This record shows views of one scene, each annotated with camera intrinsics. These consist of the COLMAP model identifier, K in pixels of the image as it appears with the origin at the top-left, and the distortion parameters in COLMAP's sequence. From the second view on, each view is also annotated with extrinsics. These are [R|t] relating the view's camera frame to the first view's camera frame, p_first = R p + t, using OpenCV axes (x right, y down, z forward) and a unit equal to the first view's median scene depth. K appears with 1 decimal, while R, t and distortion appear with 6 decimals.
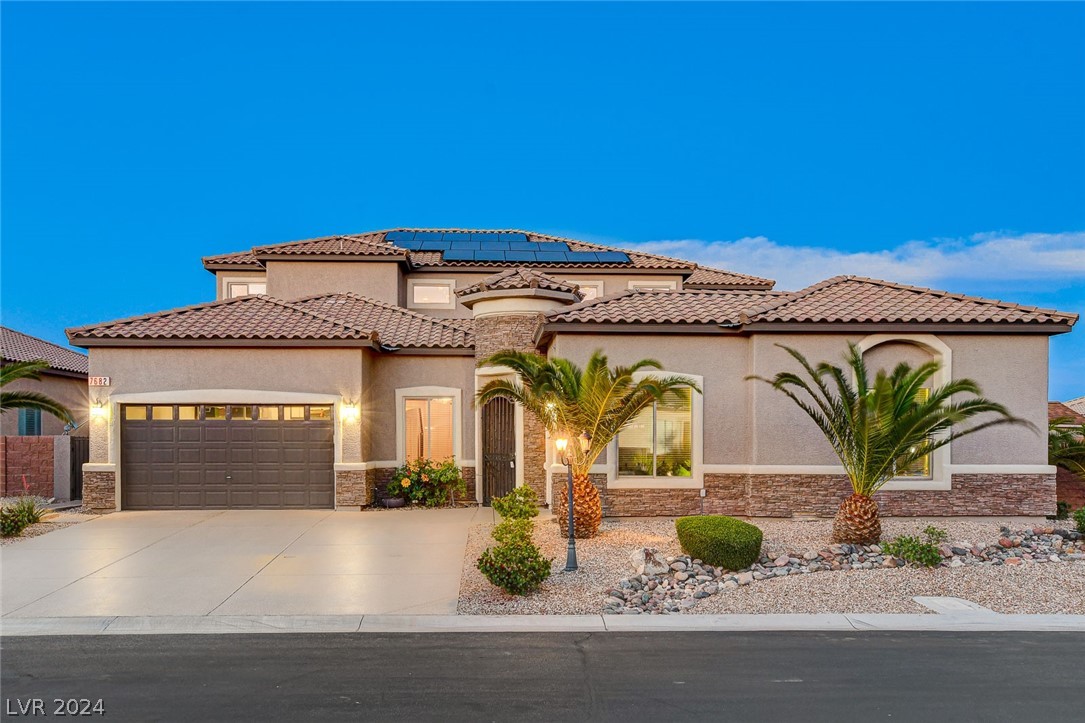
lens RADIAL K [[920.9, 0, 539.6], [0, 920.9, 441.3], [0, 0, 1]] dist [0.048074, 0.001841]
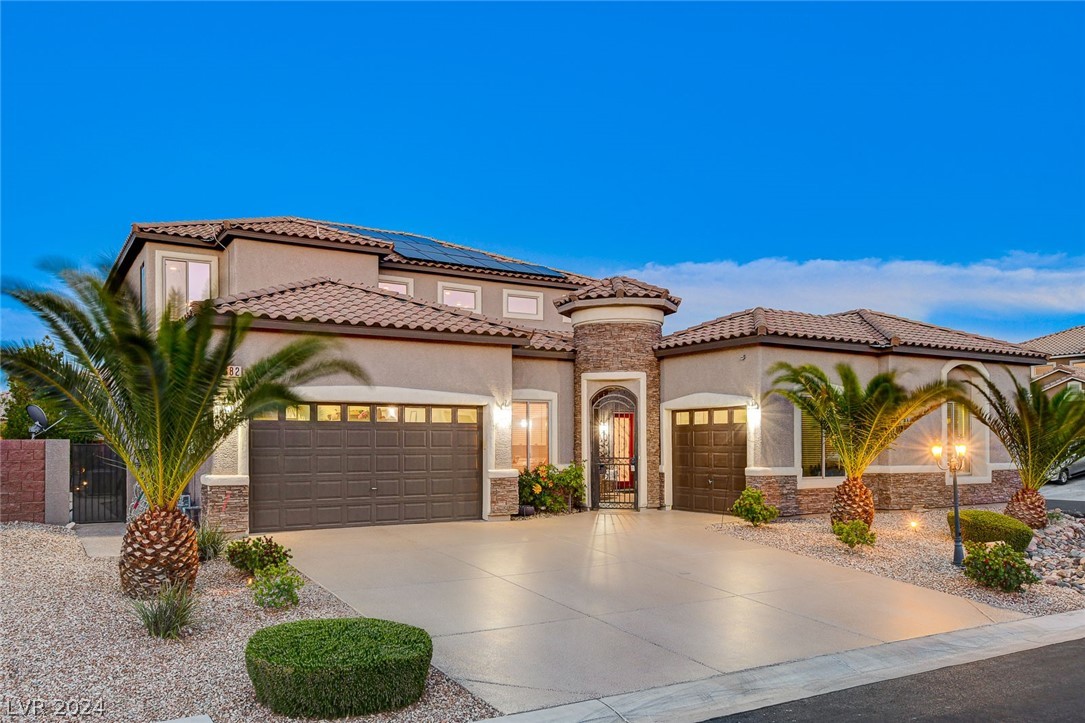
lens RADIAL K [[822.2, 0, 546.9], [0, 822.2, 433.9], [0, 0, 1]] dist [0.046823, 0.000534]
pose [[0.874871, 0.004255, 0.484337, -0.568113], [0.001212, 0.999939, -0.010975, -0.003213], [-0.484354, 0.010189, 0.874813, 0.249902]]
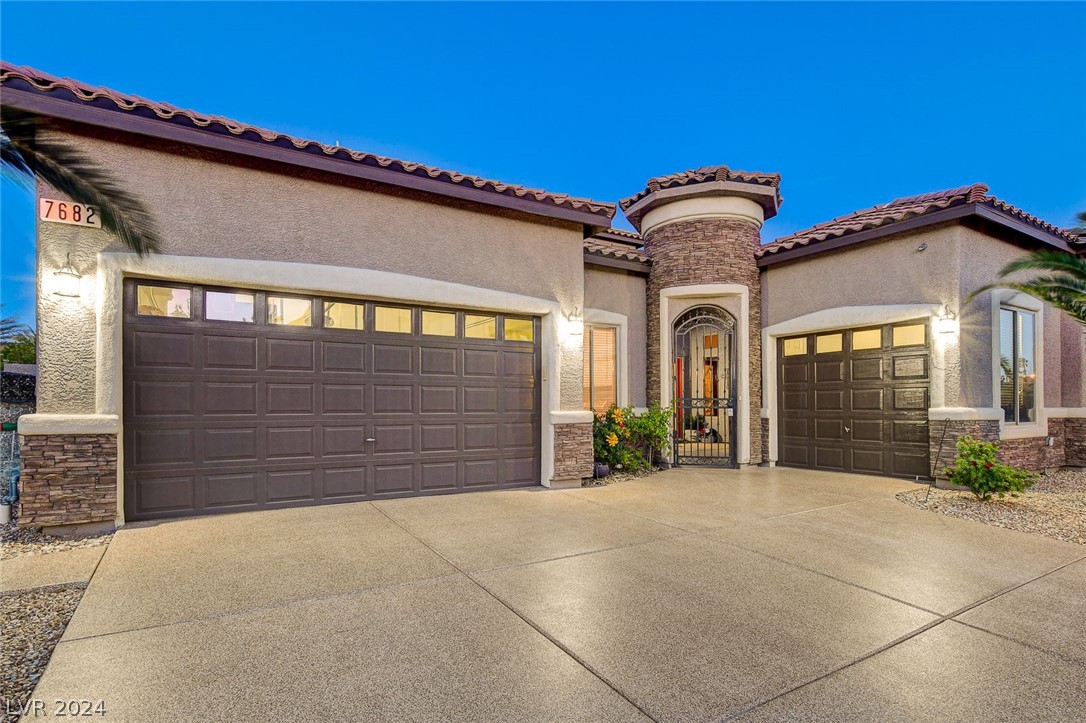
lens RADIAL K [[556.3, 0, 543.9], [0, 556.3, 400.0], [0, 0, 1]] dist [-0.003240, -0.000304]
pose [[0.876358, 0.004195, 0.481643, -0.402444], [0.001266, 0.999939, -0.011013, 0.020115], [-0.481659, 0.010261, 0.876299, 0.676999]]
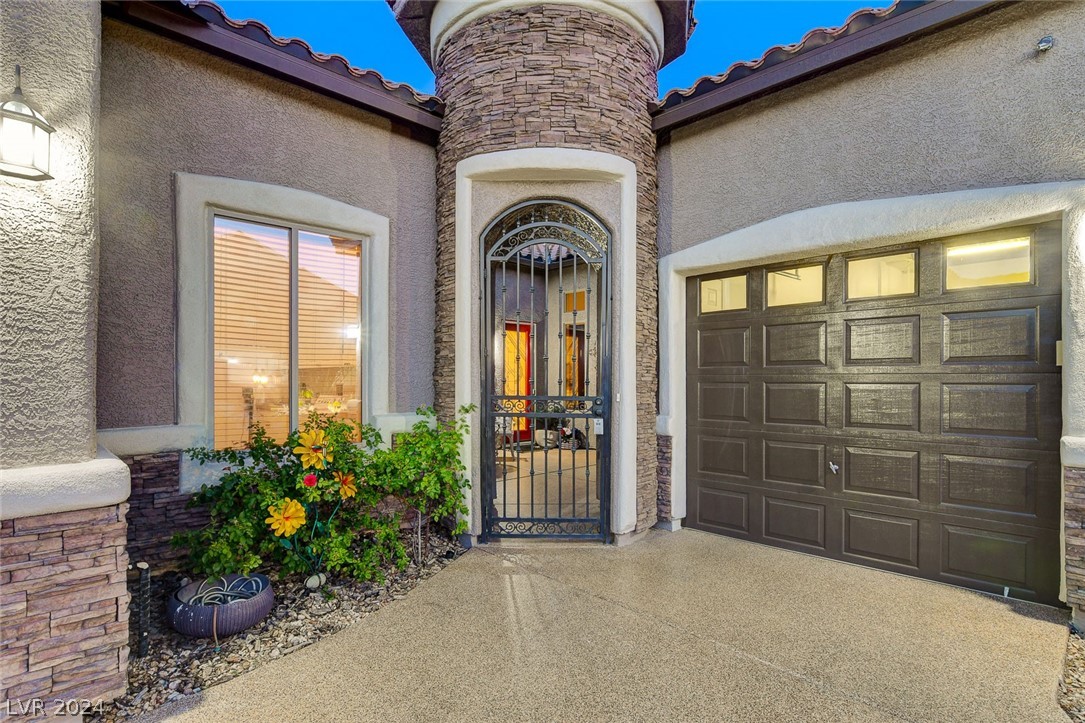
lens RADIAL K [[556.2, 0, 539.7], [0, 556.2, 377.9], [0, 0, 1]] dist [-0.002646, -0.000220]
pose [[0.756235, 0.008846, 0.654240, -0.198280], [-0.005341, 0.999959, -0.007347, 0.007484], [-0.654278, 0.002062, 0.756251, 0.862756]]
